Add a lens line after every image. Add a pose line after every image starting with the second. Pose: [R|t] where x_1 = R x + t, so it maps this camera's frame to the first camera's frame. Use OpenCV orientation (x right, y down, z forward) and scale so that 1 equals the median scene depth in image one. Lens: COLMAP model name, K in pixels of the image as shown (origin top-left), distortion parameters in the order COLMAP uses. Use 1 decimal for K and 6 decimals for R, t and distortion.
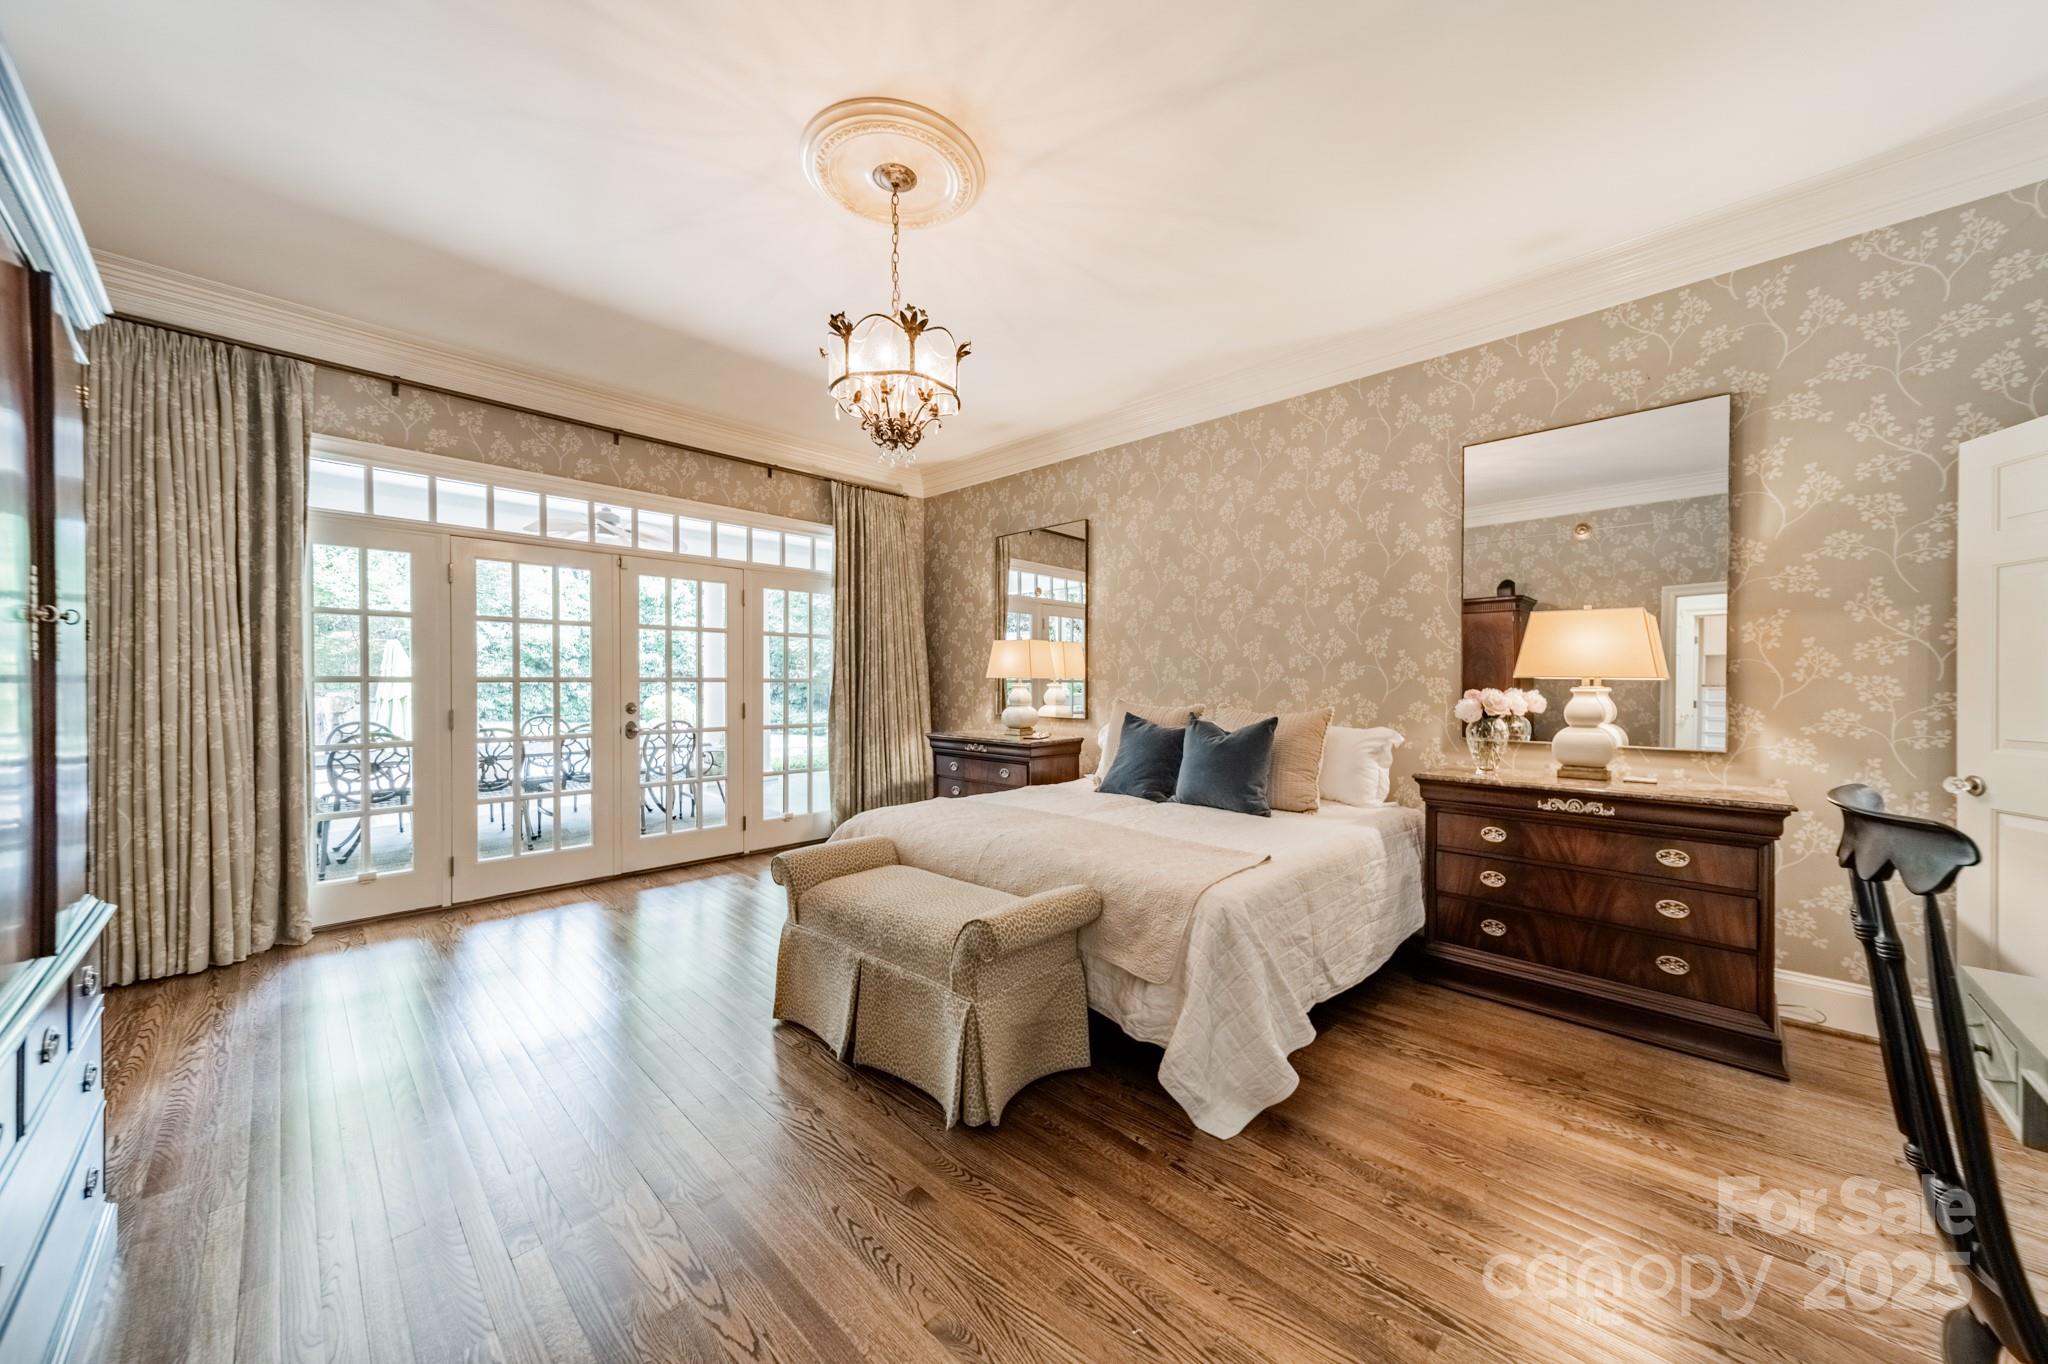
lens RADIAL K [[714.3, 0, 1031.0], [0, 714.3, 690.8], [0, 0, 1]] dist [0.008792, 0.000280]
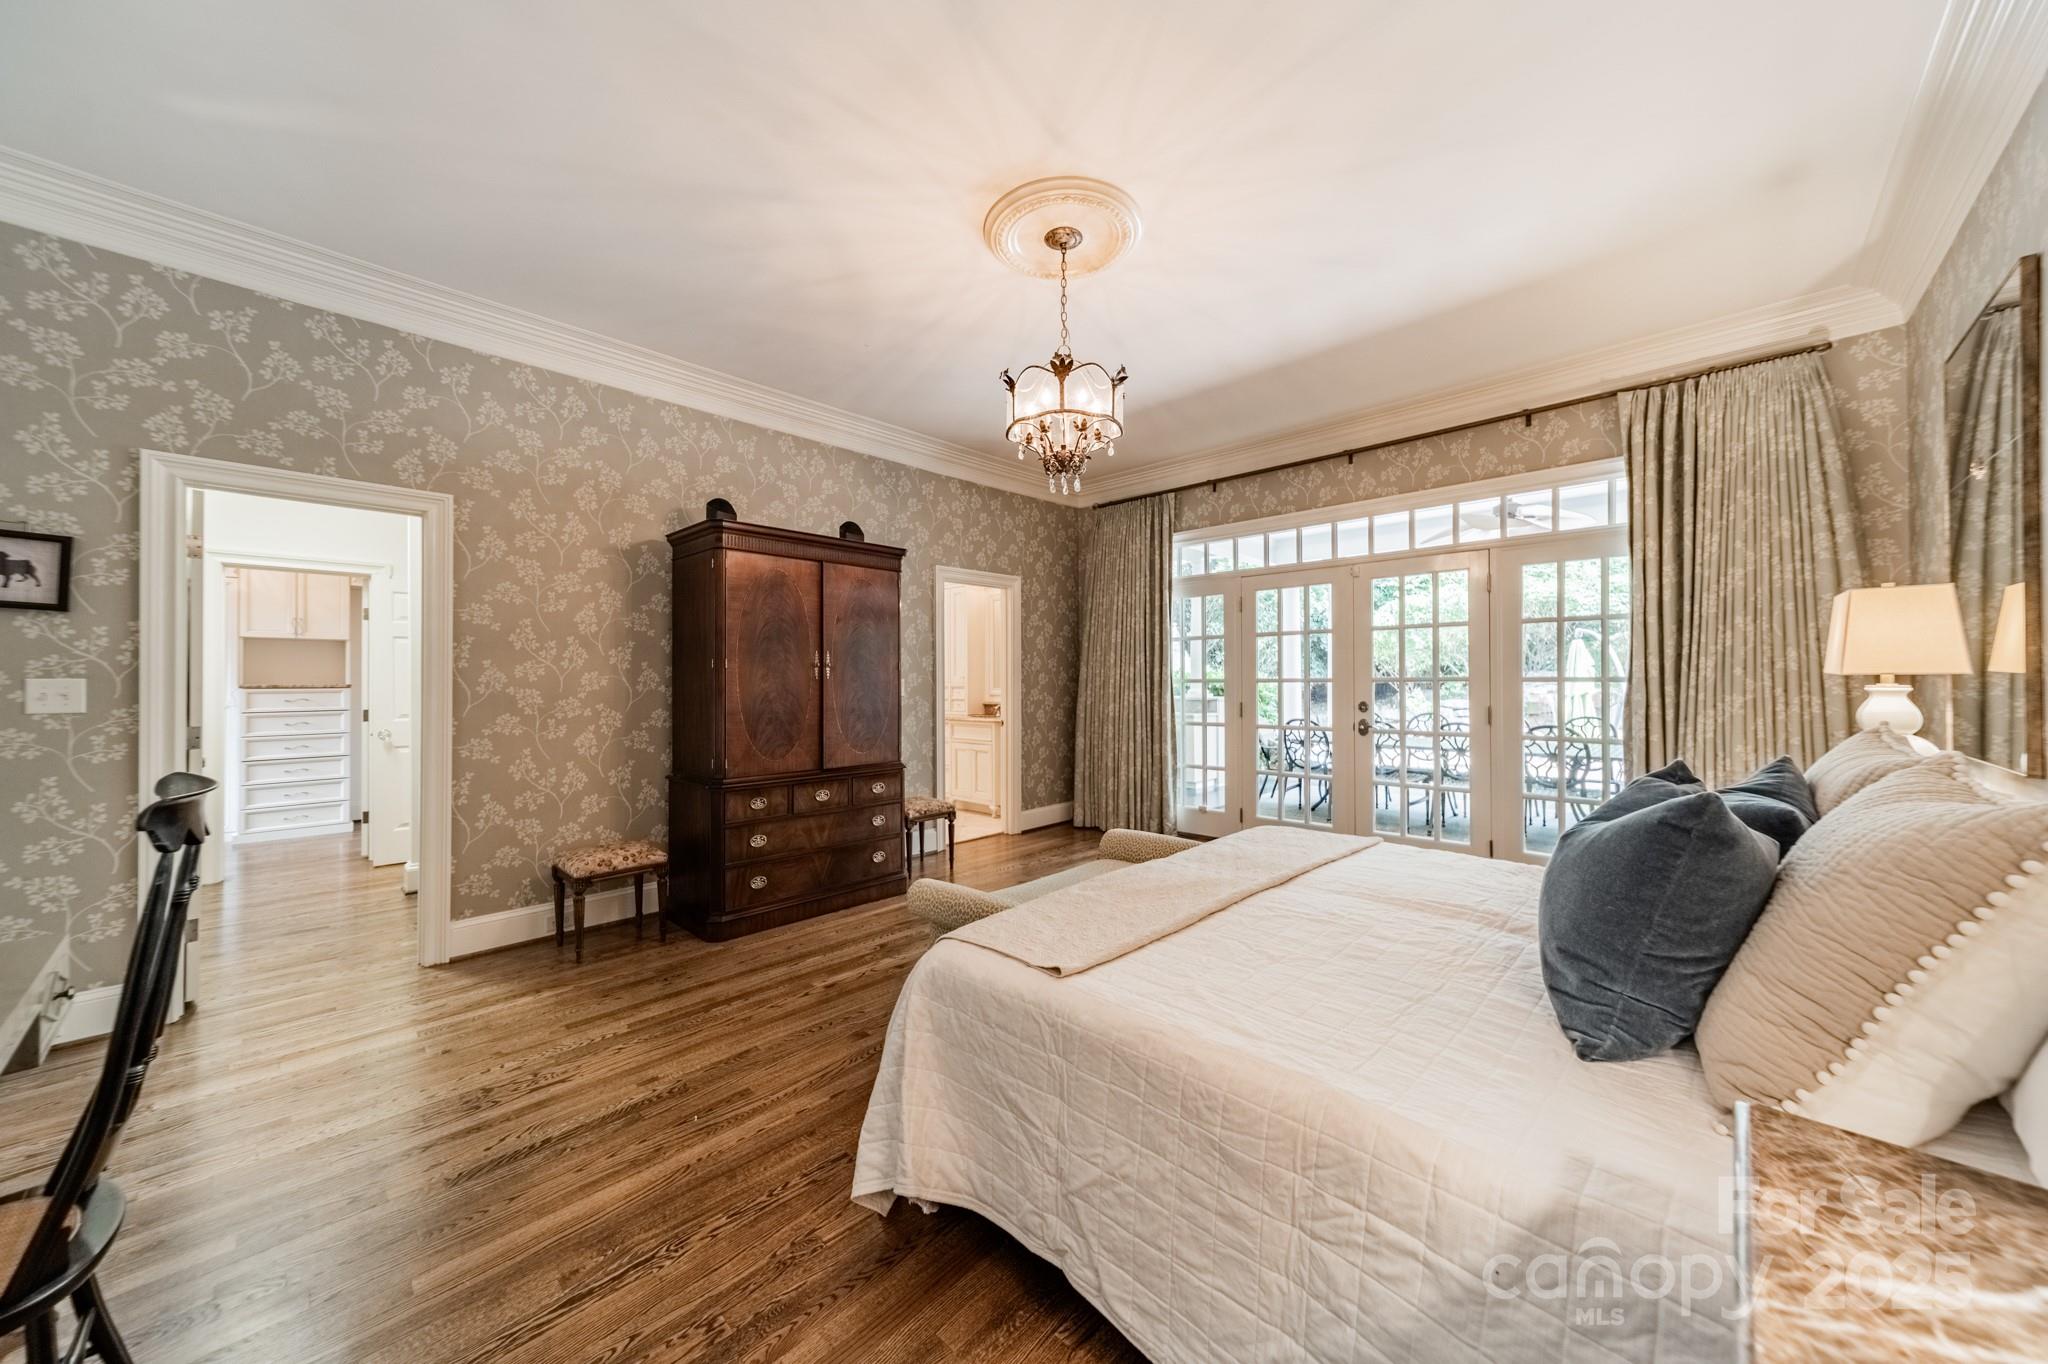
lens RADIAL K [[714.3, 0, 1030.9], [0, 714.3, 676.4], [0, 0, 1]] dist [0.008792, 0.000280]
pose [[0.005638, -0.008336, -0.999949, 0.508750], [-0.008199, 0.999931, -0.008382, -0.007778], [0.999950, 0.008246, 0.005569, 0.516334]]
